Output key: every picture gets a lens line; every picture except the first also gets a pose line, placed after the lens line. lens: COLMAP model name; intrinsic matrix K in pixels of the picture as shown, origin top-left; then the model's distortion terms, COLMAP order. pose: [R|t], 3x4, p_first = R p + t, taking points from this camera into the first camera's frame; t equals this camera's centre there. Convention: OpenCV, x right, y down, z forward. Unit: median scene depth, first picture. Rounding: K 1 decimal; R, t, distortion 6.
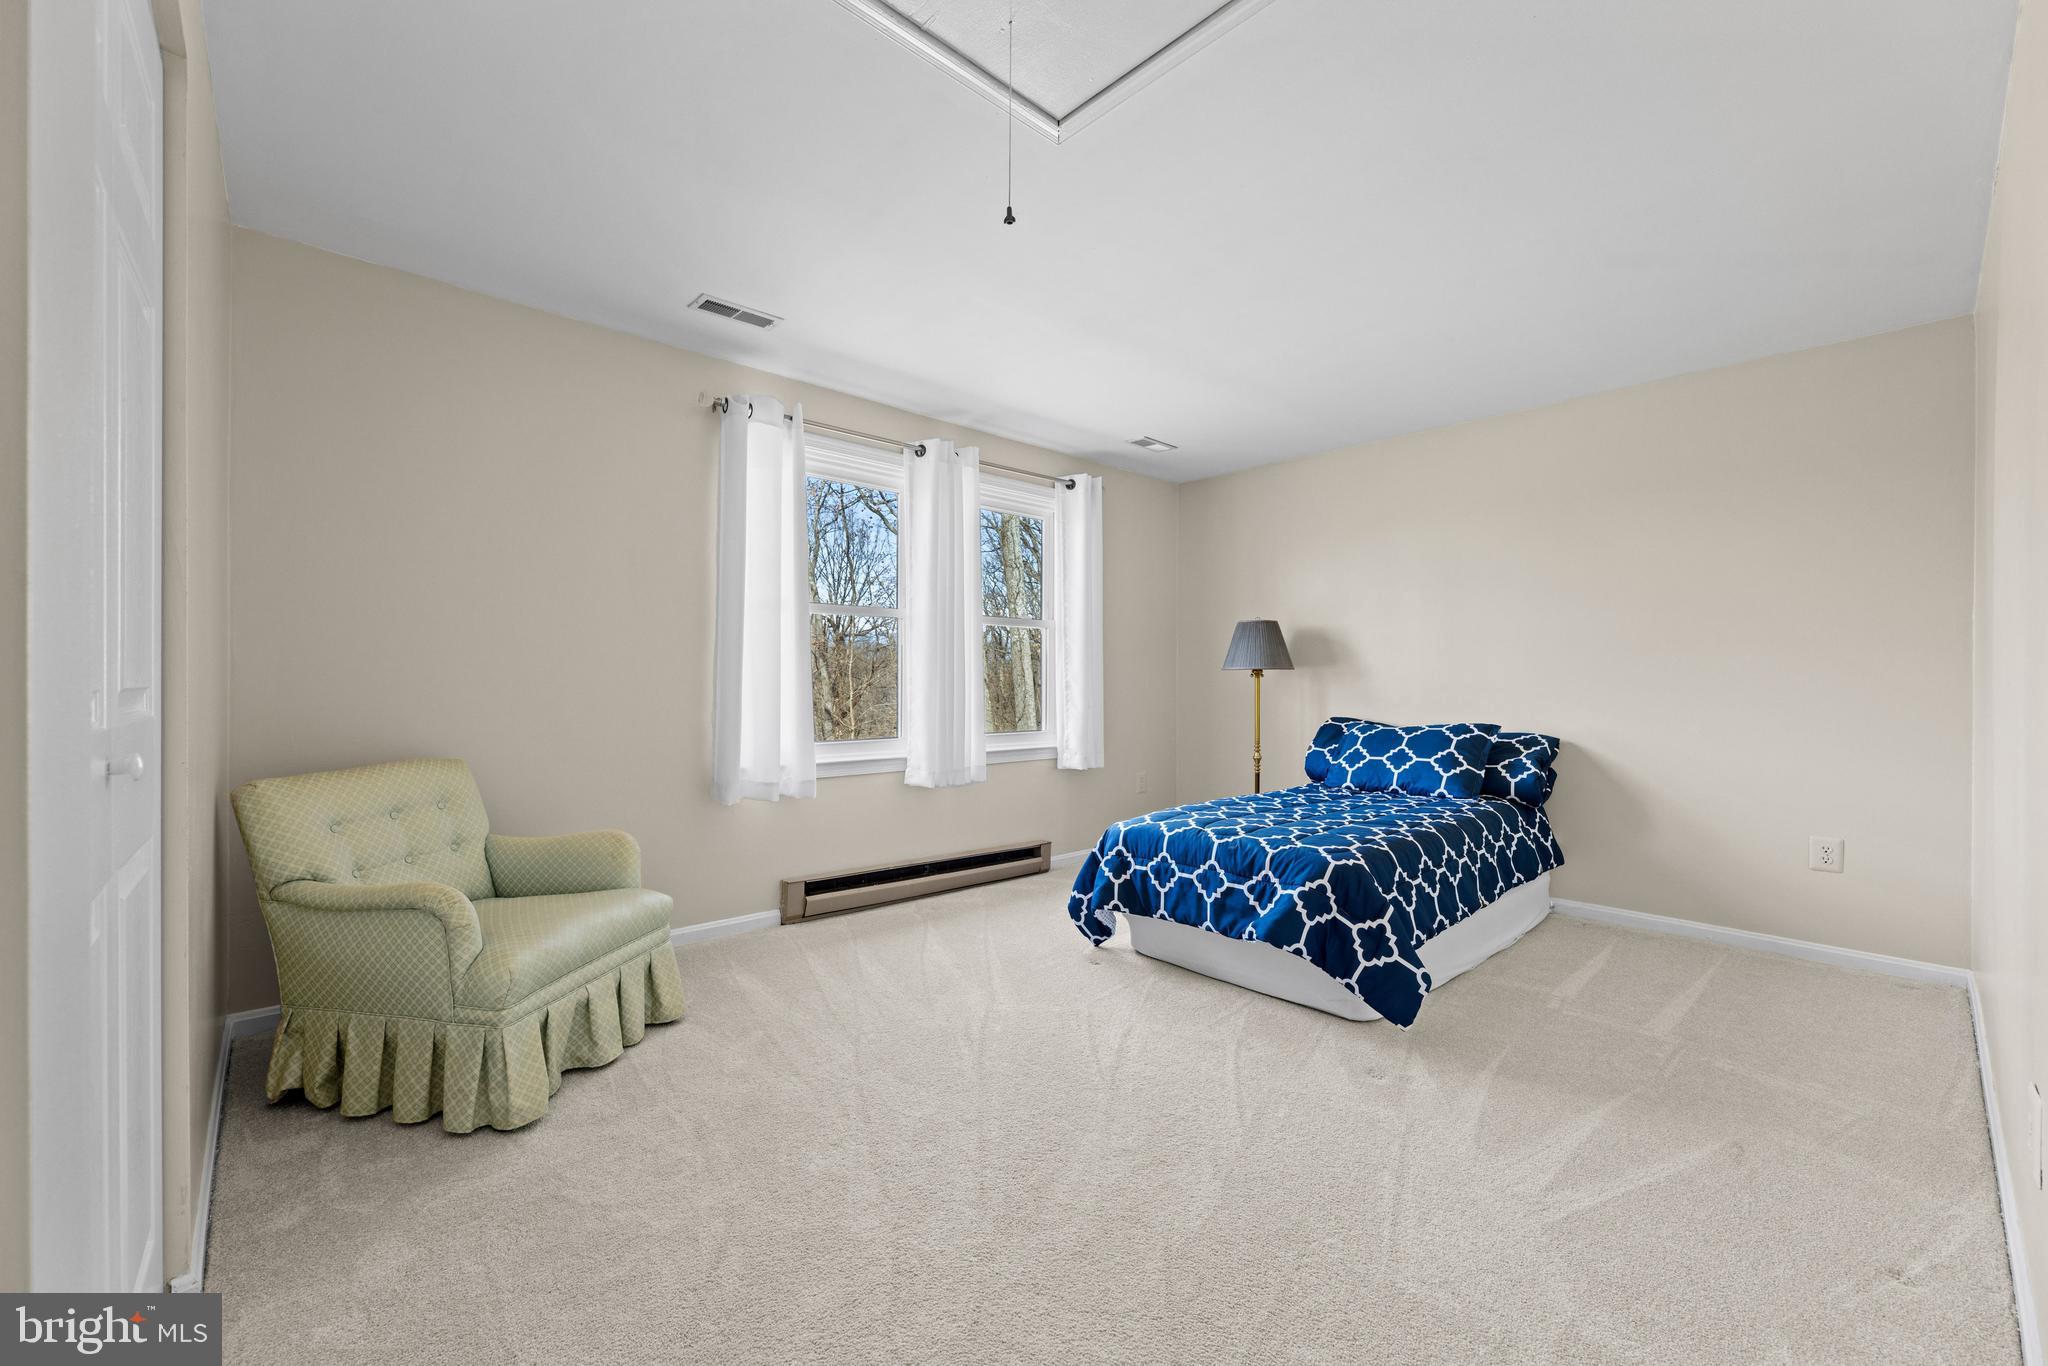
lens RADIAL K [[828.6, 0, 1033.8], [0, 828.6, 677.6], [0, 0, 1]] dist [-0.001493, -0.000141]
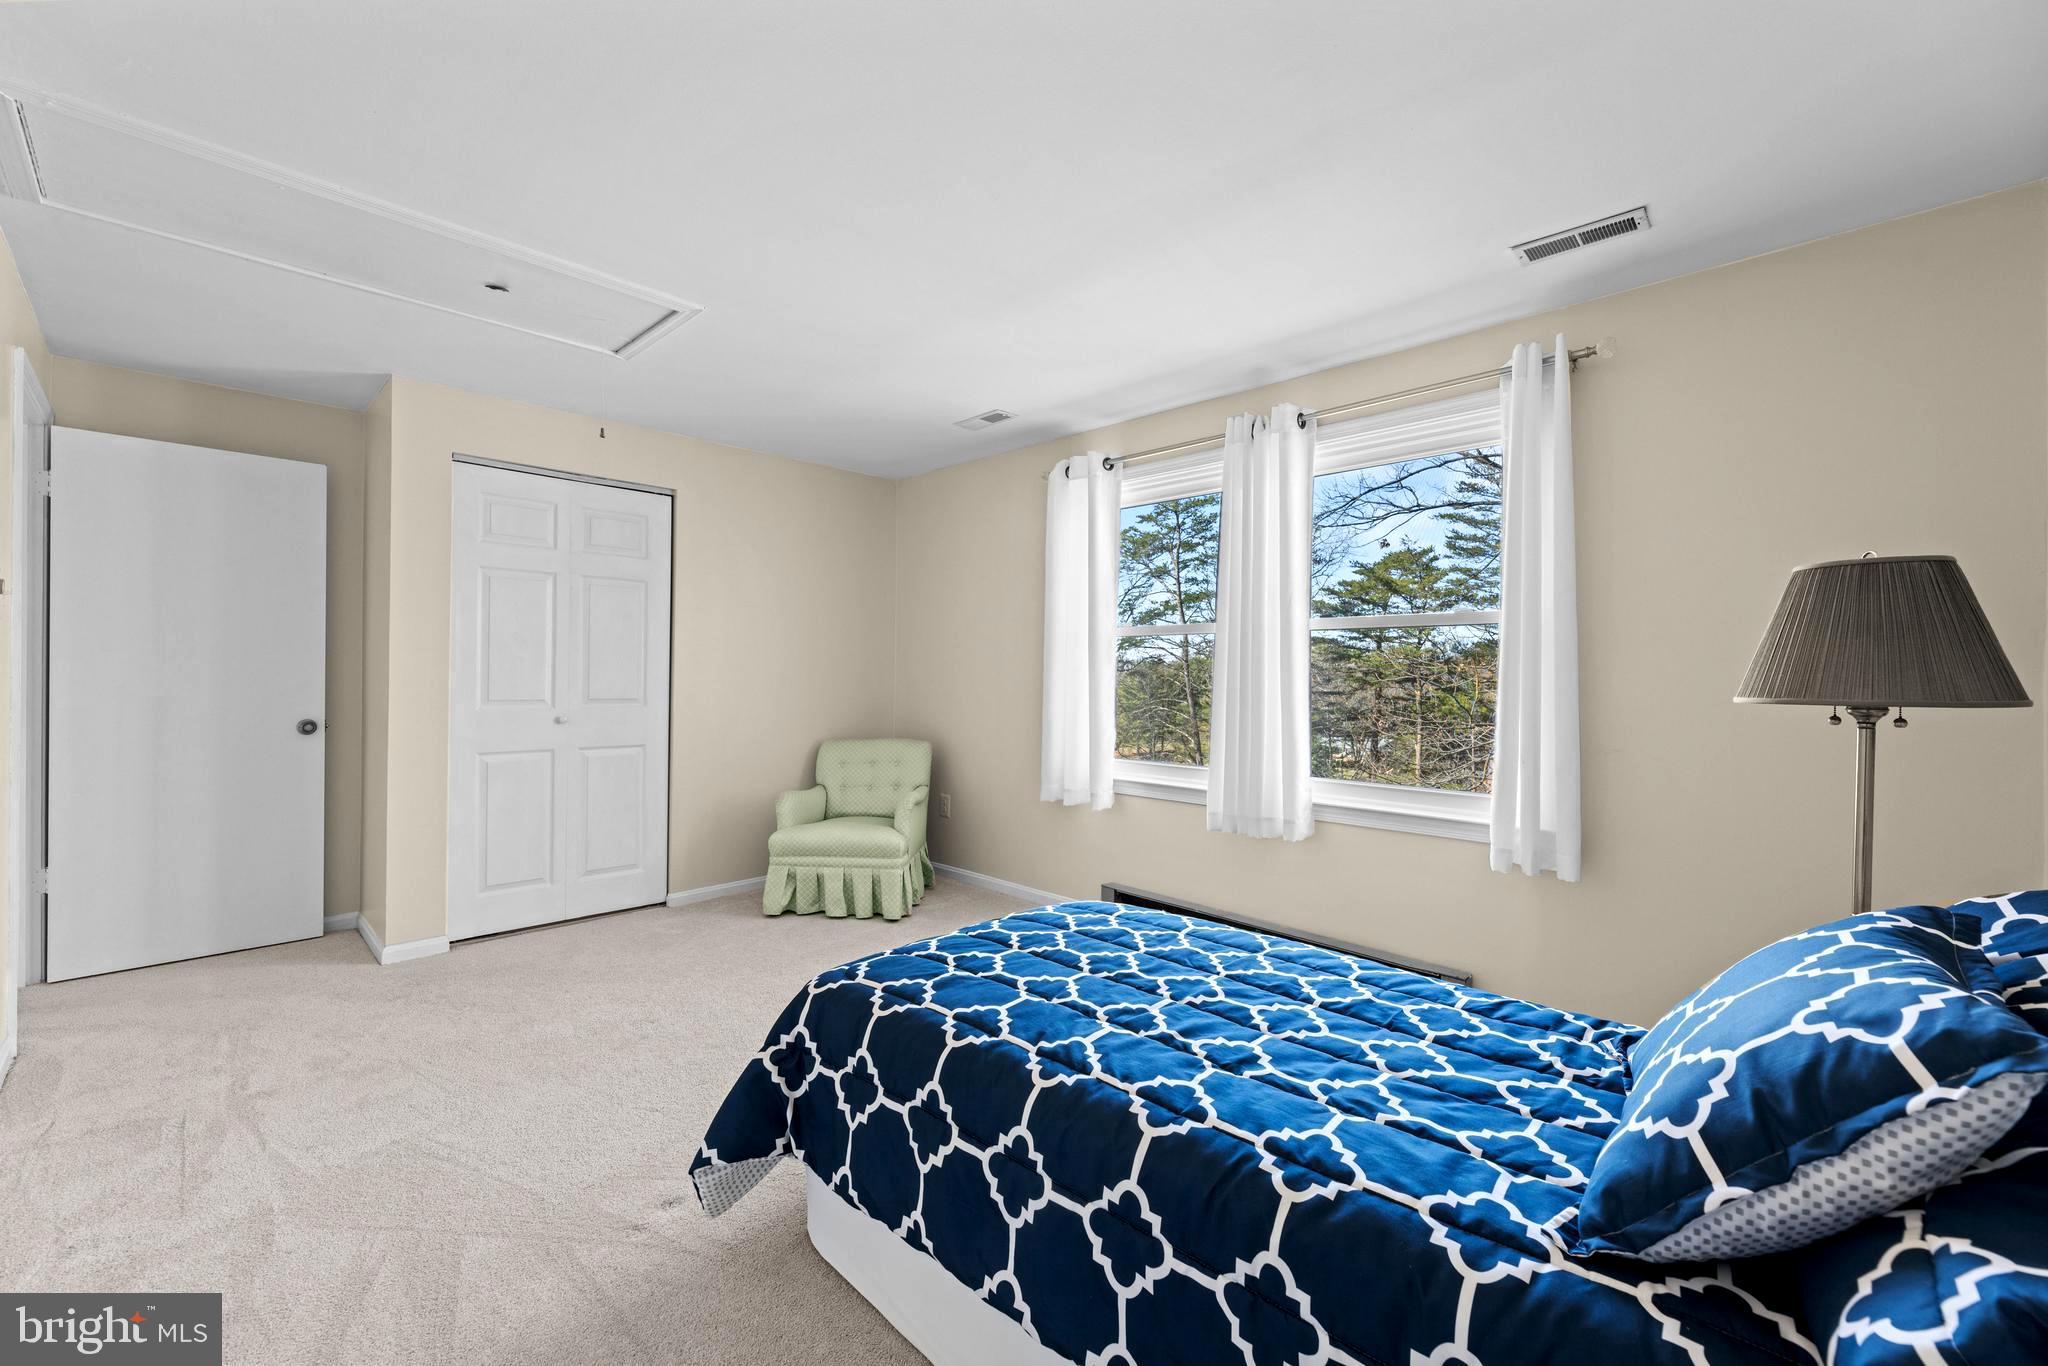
lens RADIAL K [[817.4, 0, 1008.9], [0, 817.4, 683.8], [0, 0, 1]] dist [0.000404, -0.000189]
pose [[0.049004, 0.001351, -0.998798, 0.422348], [-0.007744, 0.999970, 0.000972, -0.010600], [0.998769, 0.007687, 0.049013, 0.443776]]
